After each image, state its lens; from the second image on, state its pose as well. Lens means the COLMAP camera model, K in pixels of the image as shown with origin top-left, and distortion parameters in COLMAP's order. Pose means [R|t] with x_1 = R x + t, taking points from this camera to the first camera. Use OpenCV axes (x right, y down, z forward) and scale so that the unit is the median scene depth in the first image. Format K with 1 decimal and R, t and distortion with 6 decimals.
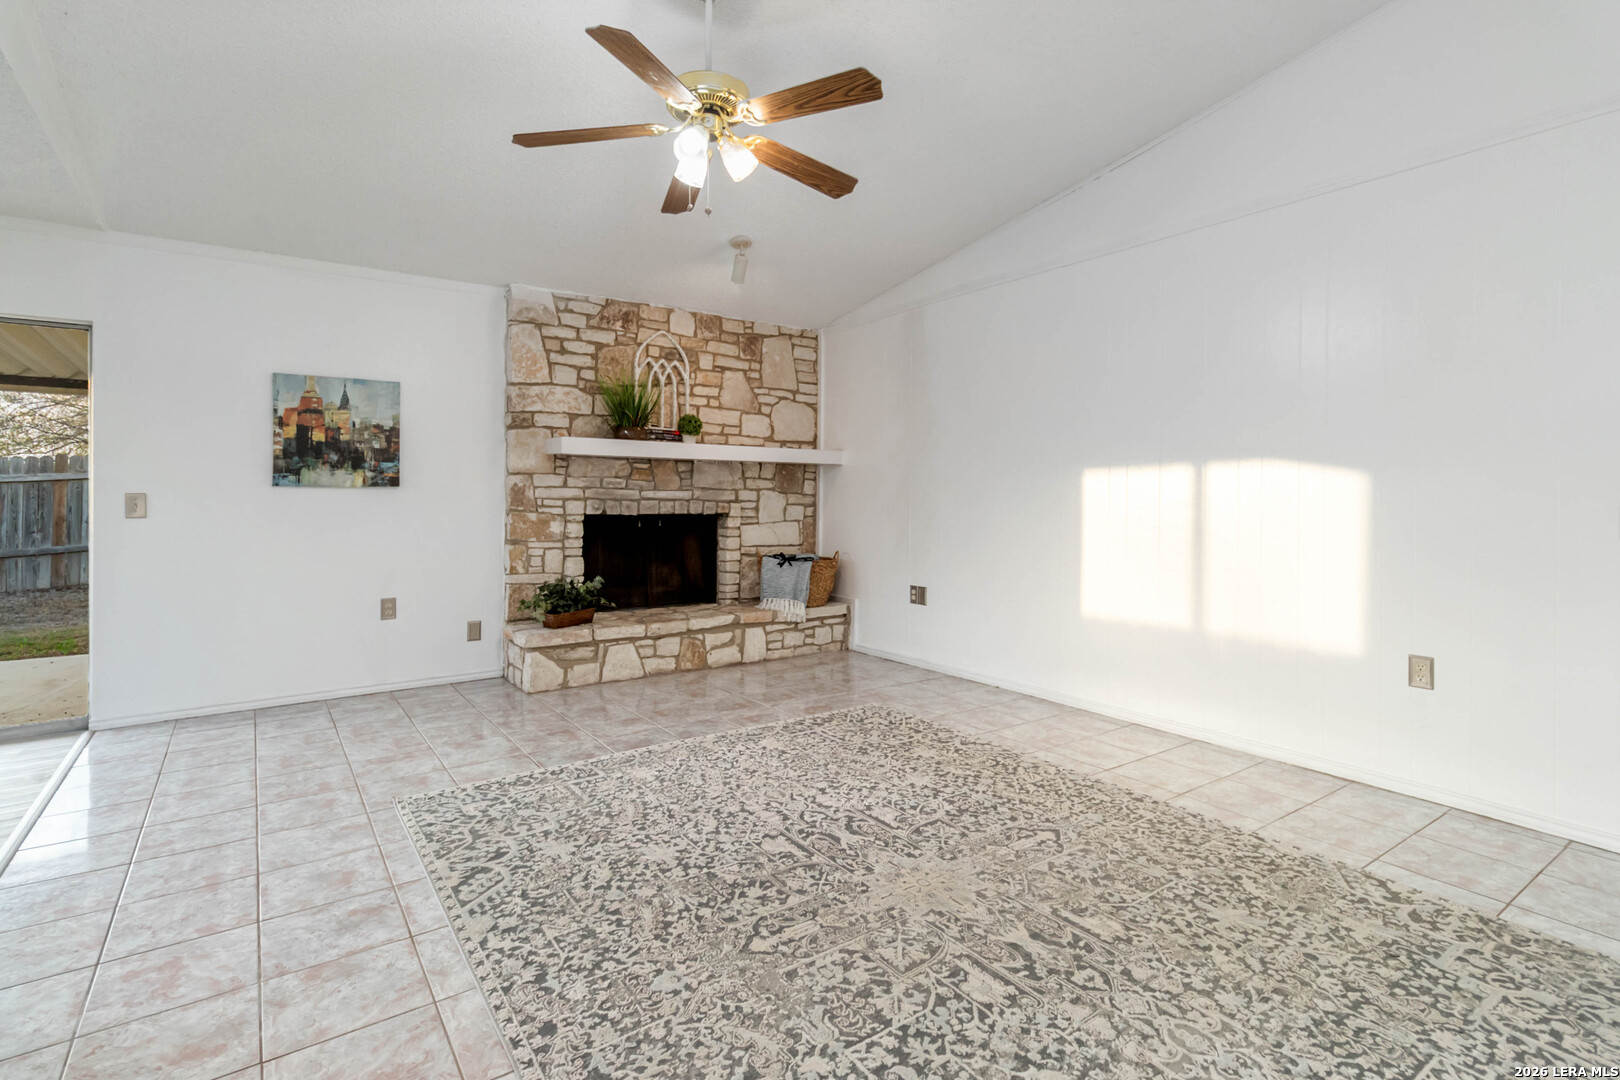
lens RADIAL K [[782.4, 0, 815.3], [0, 782.4, 494.2], [0, 0, 1]] dist [0.000499, 0.000649]
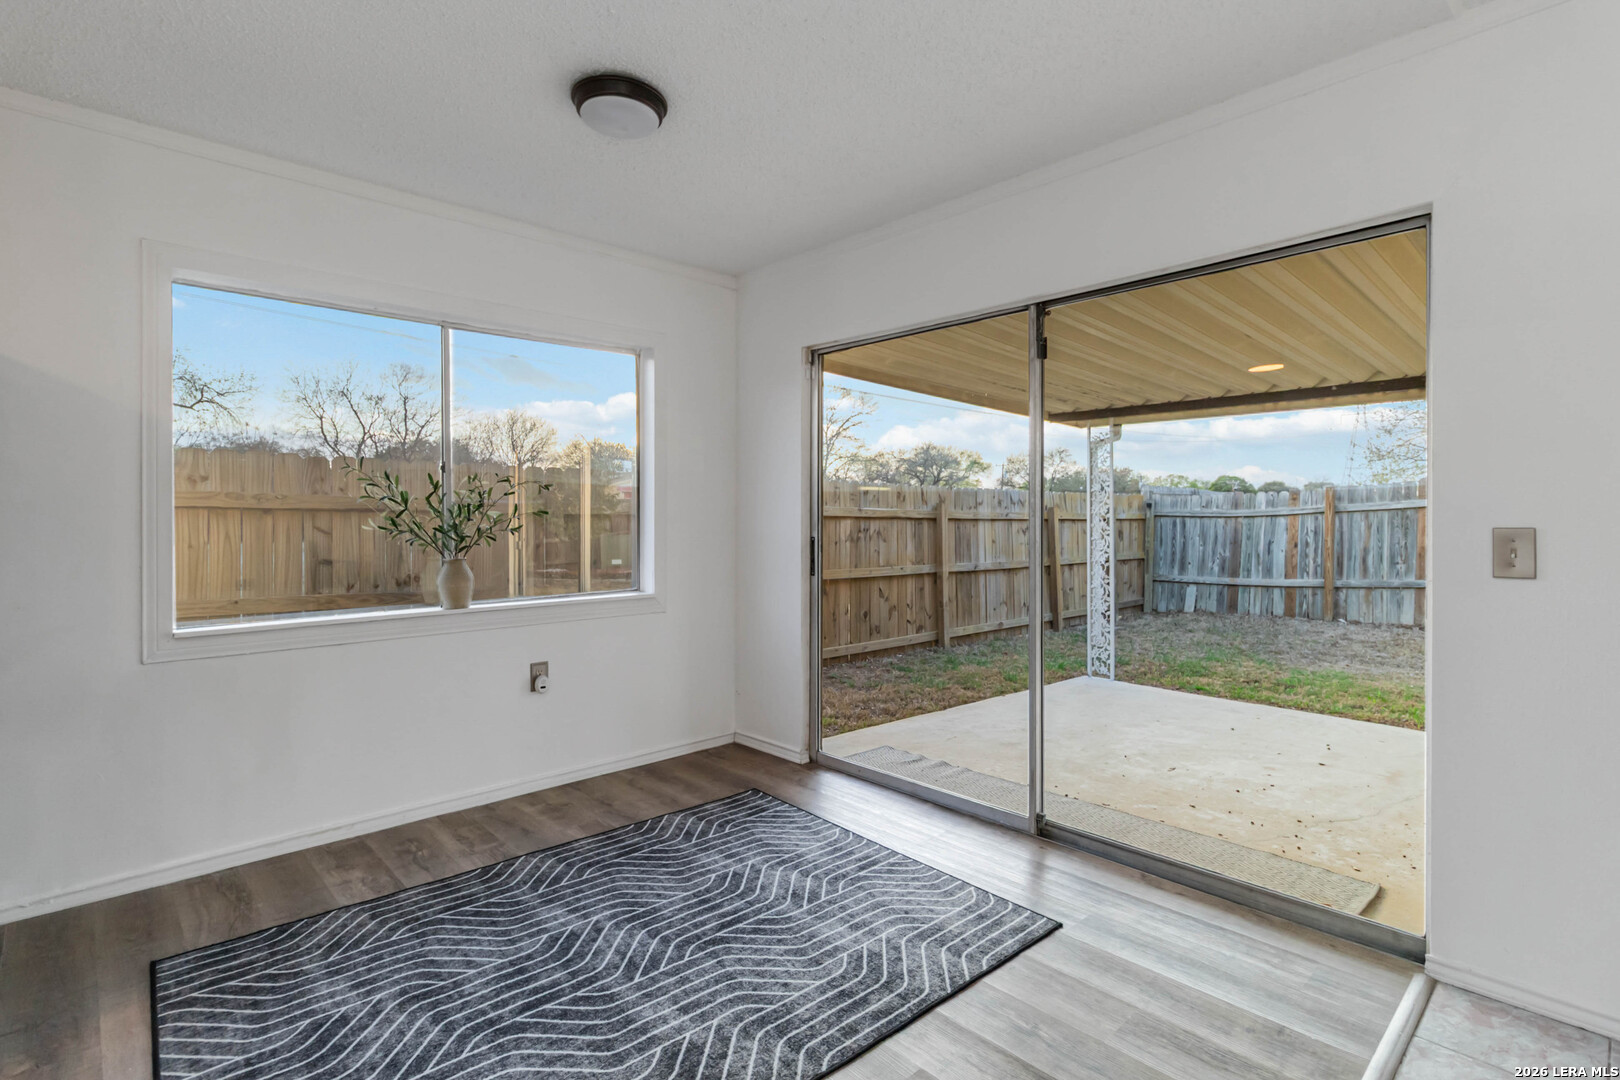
lens RADIAL K [[777.2, 0, 817.9], [0, 777.2, 537.0], [0, 0, 1]] dist [-0.002398, 0.000377]
pose [[0.130586, 0.022947, -0.991171, -0.332979], [-0.002812, 0.999737, 0.022775, -0.003838], [0.991433, -0.000187, 0.130616, 0.374158]]
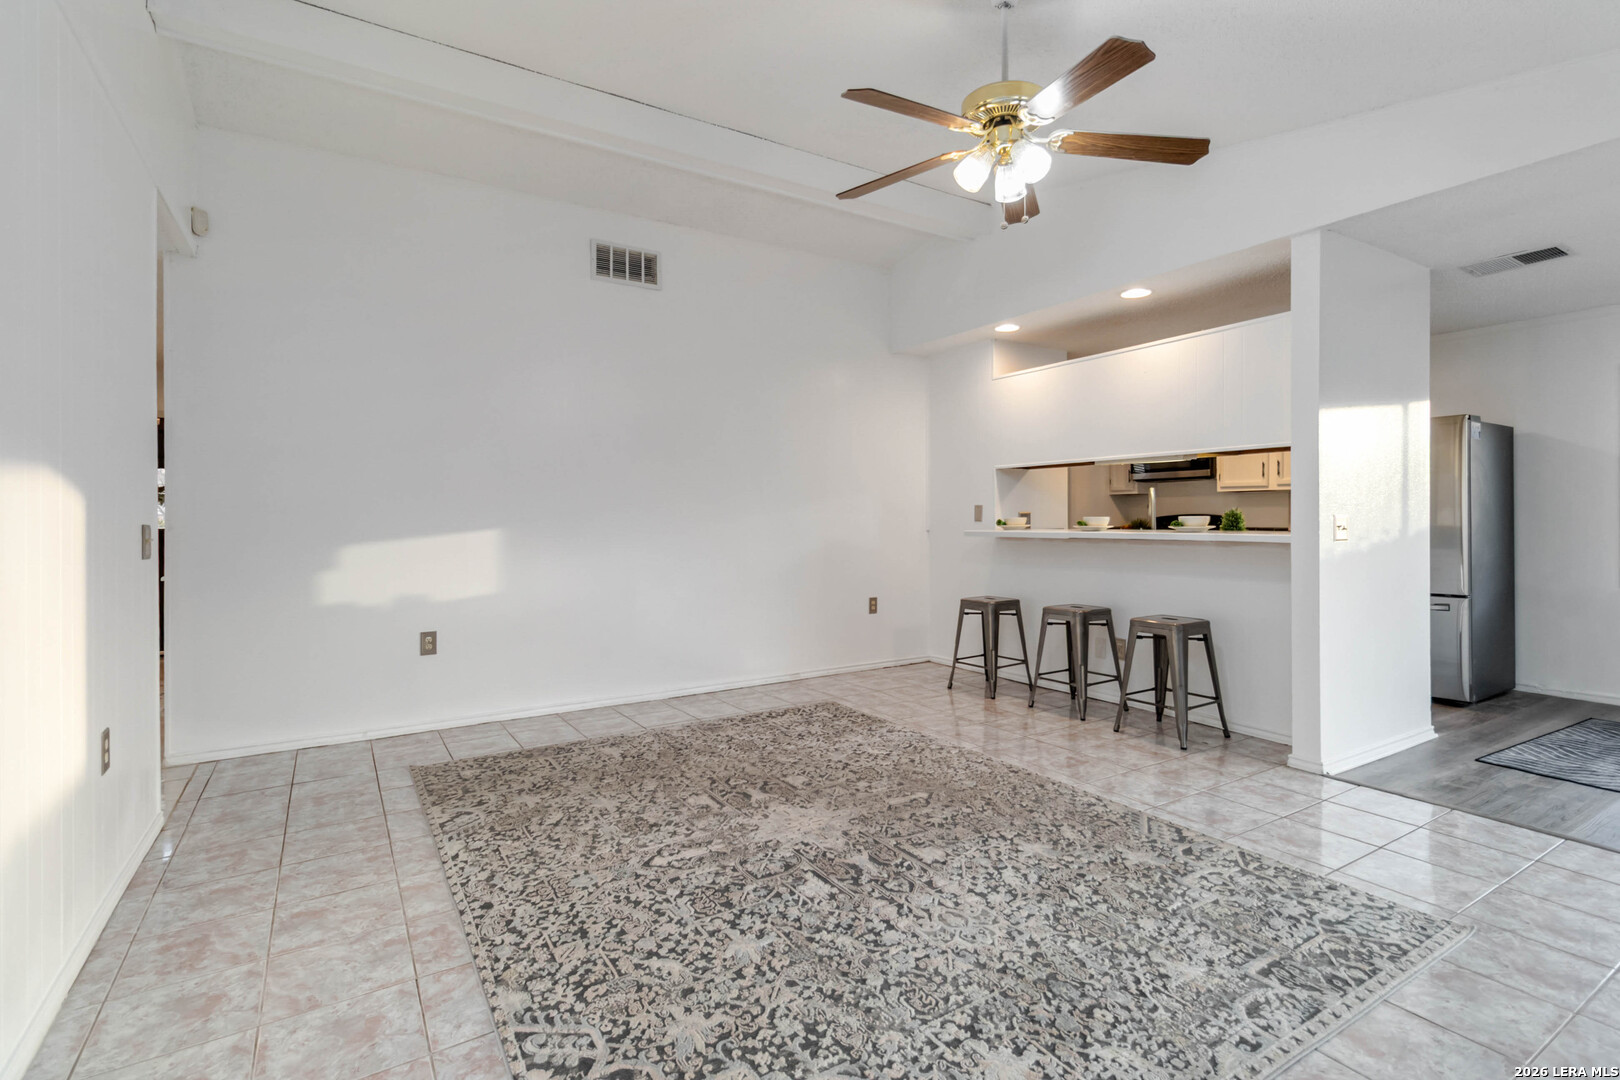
lens RADIAL K [[767.9, 0, 811.2], [0, 767.9, 517.1], [0, 0, 1]] dist [0.001639, 0.001370]
pose [[-0.997692, 0.002622, 0.067844, 0.018392], [0.002873, 0.999989, 0.003612, -0.001771], [-0.067834, 0.003798, -0.997689, 0.973946]]
